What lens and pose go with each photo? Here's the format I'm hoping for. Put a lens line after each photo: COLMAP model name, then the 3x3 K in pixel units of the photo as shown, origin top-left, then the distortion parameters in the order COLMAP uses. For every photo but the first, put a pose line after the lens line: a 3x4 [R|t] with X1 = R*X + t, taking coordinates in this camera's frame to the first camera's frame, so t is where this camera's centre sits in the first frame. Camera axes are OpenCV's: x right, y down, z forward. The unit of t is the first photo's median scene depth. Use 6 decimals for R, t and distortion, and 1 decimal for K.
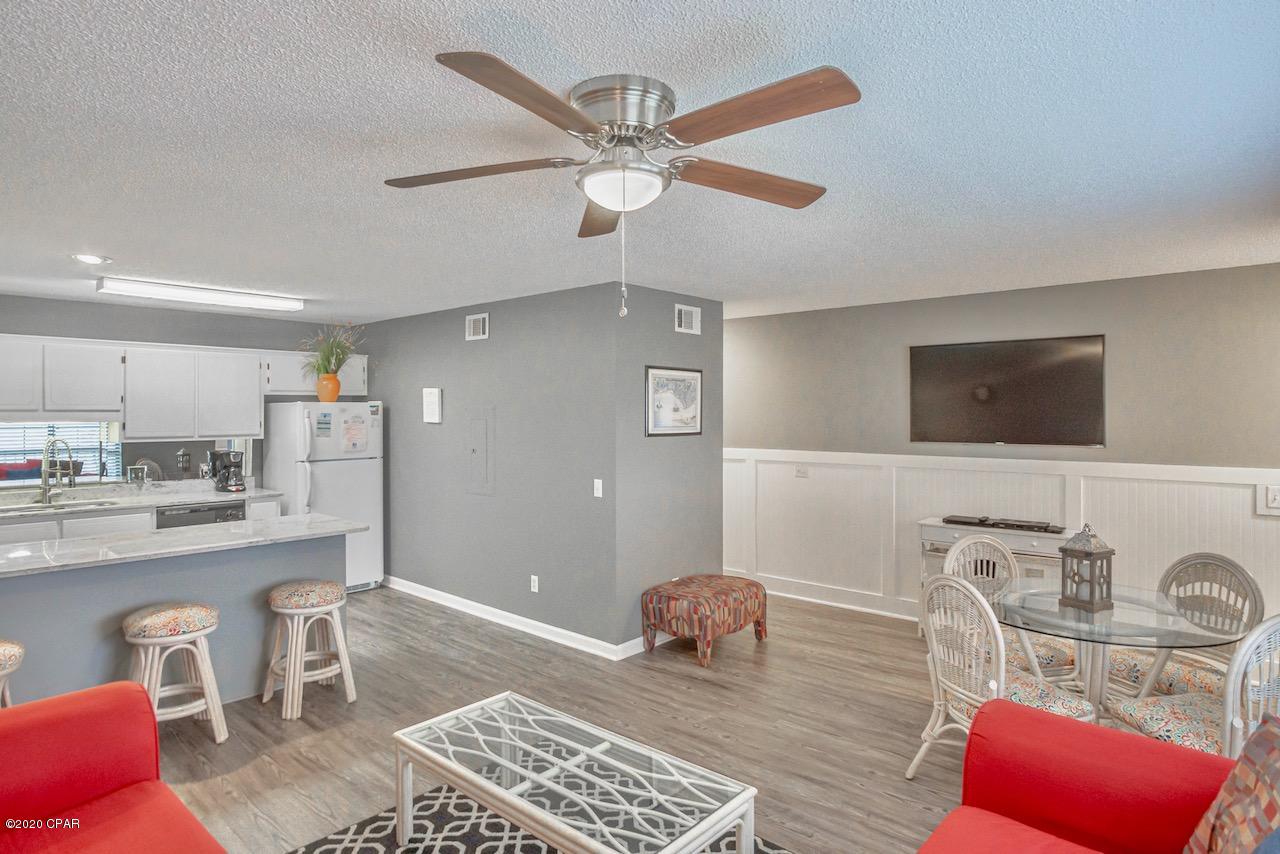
lens RADIAL K [[709.4, 0, 635.0], [0, 709.4, 428.8], [0, 0, 1]] dist [-0.024451, 0.001285]
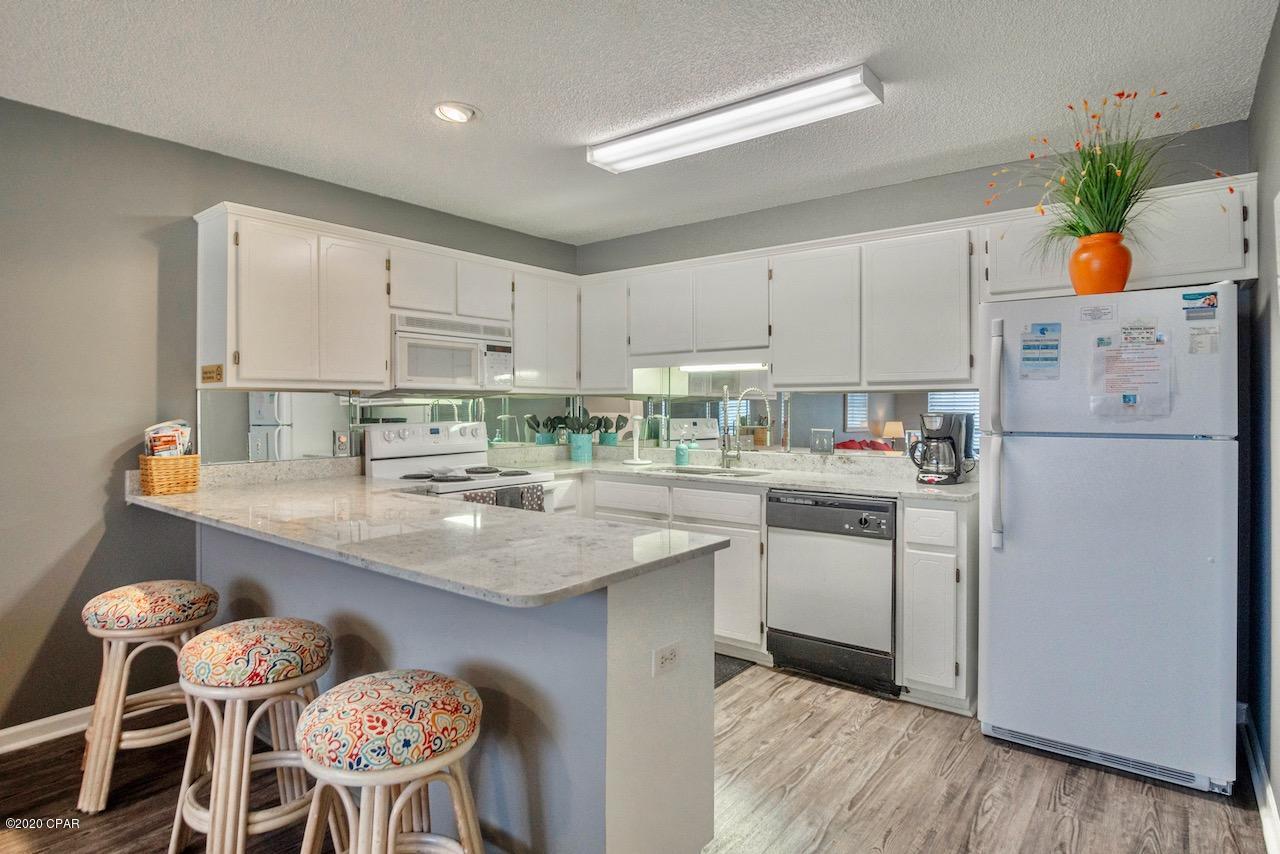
lens RADIAL K [[703.9, 0, 639.8], [0, 703.9, 408.4], [0, 0, 1]] dist [-0.005066, 0.000588]
pose [[0.052195, -0.001561, -0.998636, -0.031110], [-0.025990, 0.999658, -0.002921, 0.045938], [0.998299, 0.026107, 0.052137, 0.912477]]
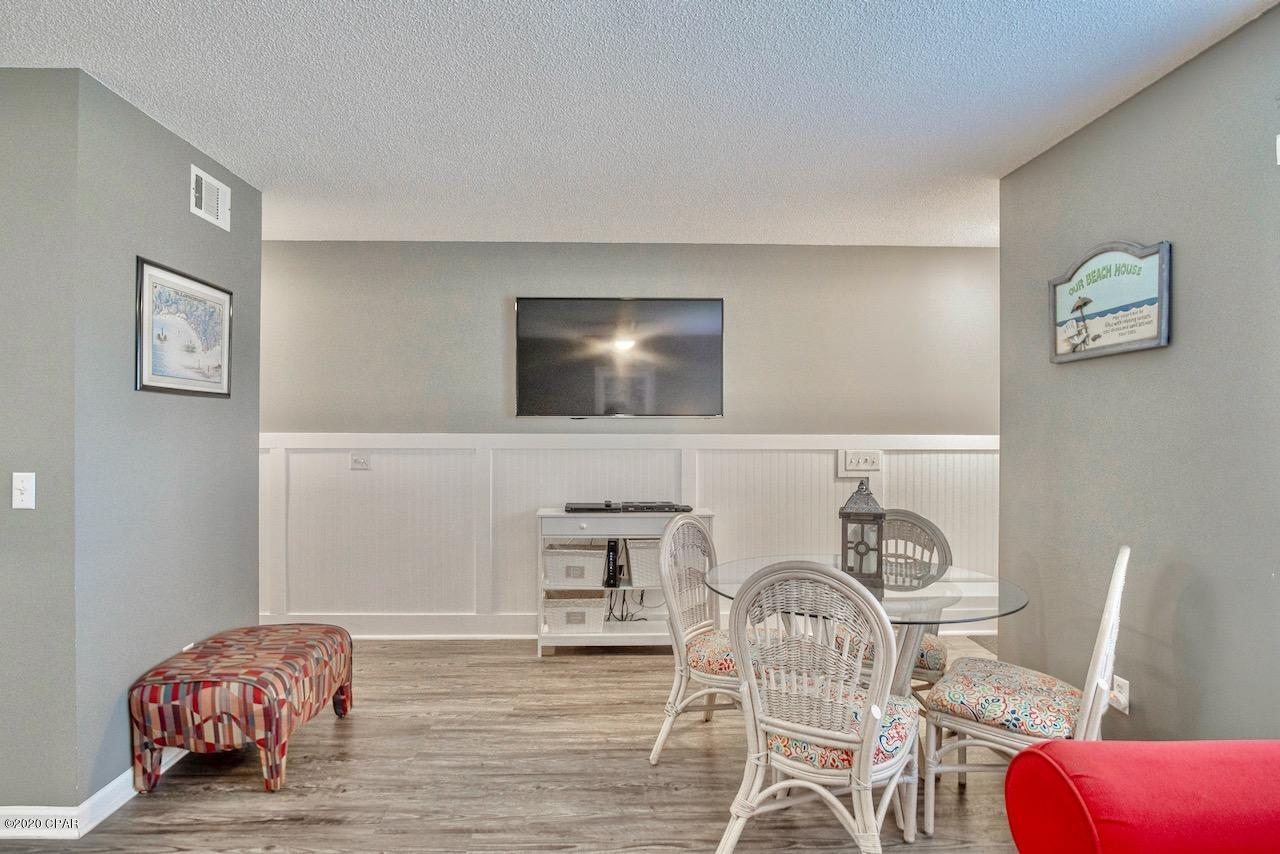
lens RADIAL K [[709.4, 0, 635.0], [0, 709.4, 428.8], [0, 0, 1]] dist [-0.024451, 0.001285]
pose [[0.724614, 0.003855, 0.689144, -0.076486], [0.010094, 0.999818, -0.016207, 0.052987], [-0.689081, 0.018700, 0.724443, 0.362419]]
